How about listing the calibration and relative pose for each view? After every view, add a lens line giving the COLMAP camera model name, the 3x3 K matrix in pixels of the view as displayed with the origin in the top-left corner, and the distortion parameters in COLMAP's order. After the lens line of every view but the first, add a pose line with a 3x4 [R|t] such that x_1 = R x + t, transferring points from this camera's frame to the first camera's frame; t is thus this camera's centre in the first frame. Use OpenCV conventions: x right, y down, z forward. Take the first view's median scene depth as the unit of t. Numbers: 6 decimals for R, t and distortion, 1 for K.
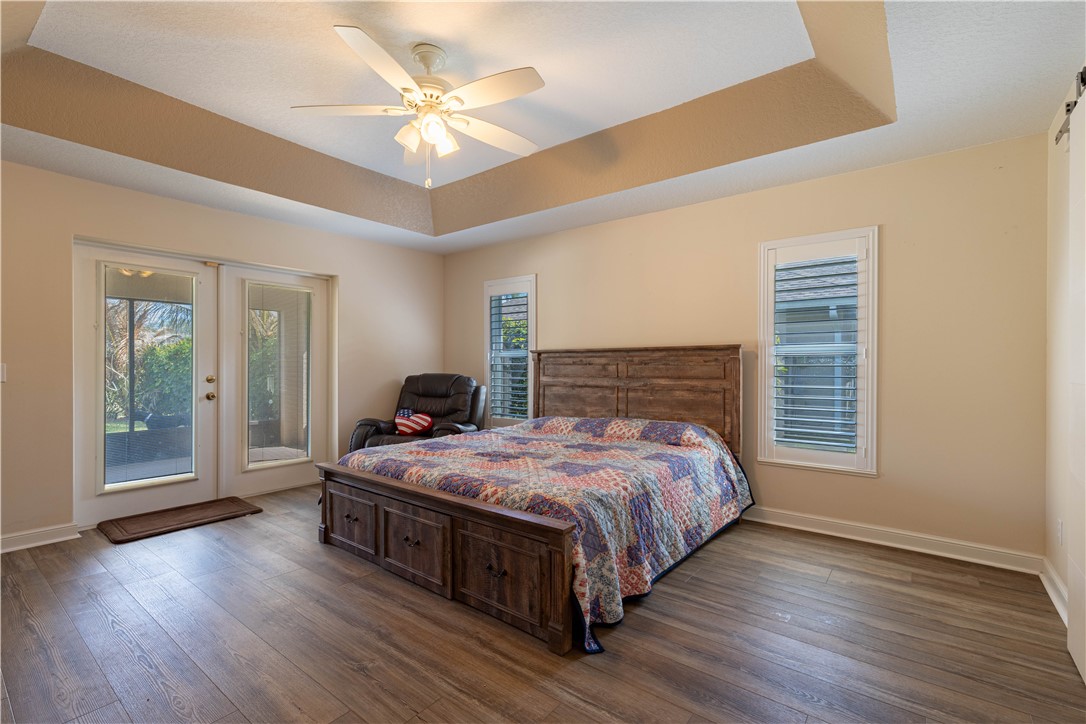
lens RADIAL K [[486.3, 0, 540.8], [0, 486.3, 366.6], [0, 0, 1]] dist [0.004062, -0.000740]
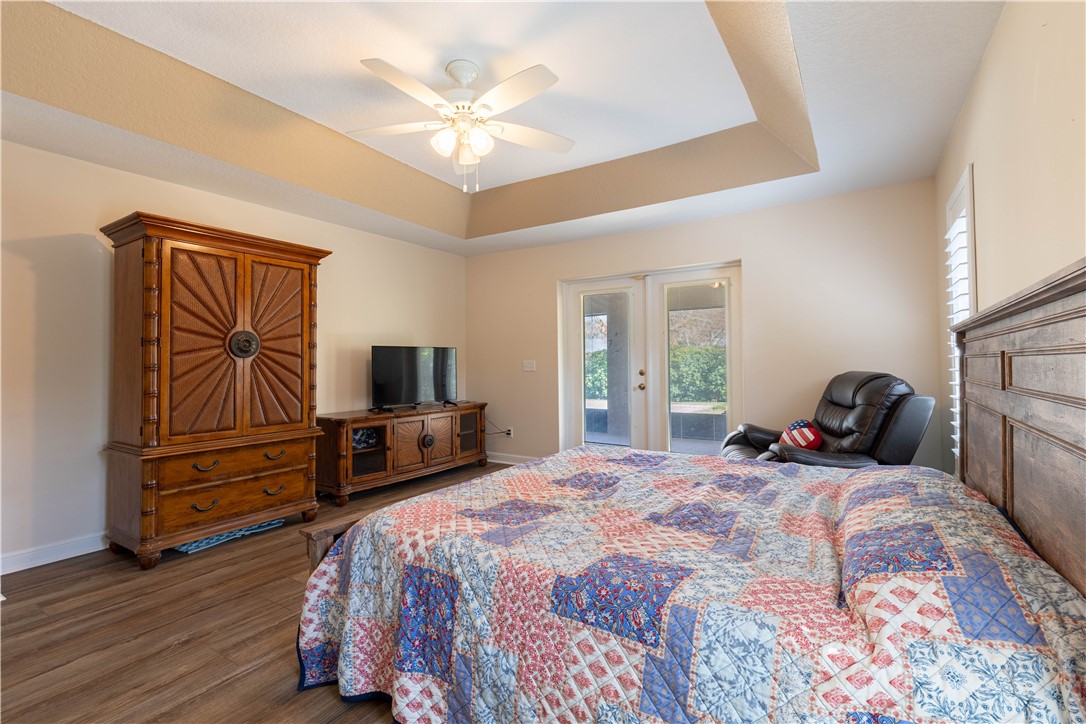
lens RADIAL K [[486.3, 0, 542.6], [0, 486.3, 358.4], [0, 0, 1]] dist [0.004062, -0.000740]
pose [[0.094260, -0.010143, -0.995496, 0.495648], [0.006206, 0.999935, -0.009601, 0.001093], [0.995528, -0.005273, 0.094317, 0.643837]]
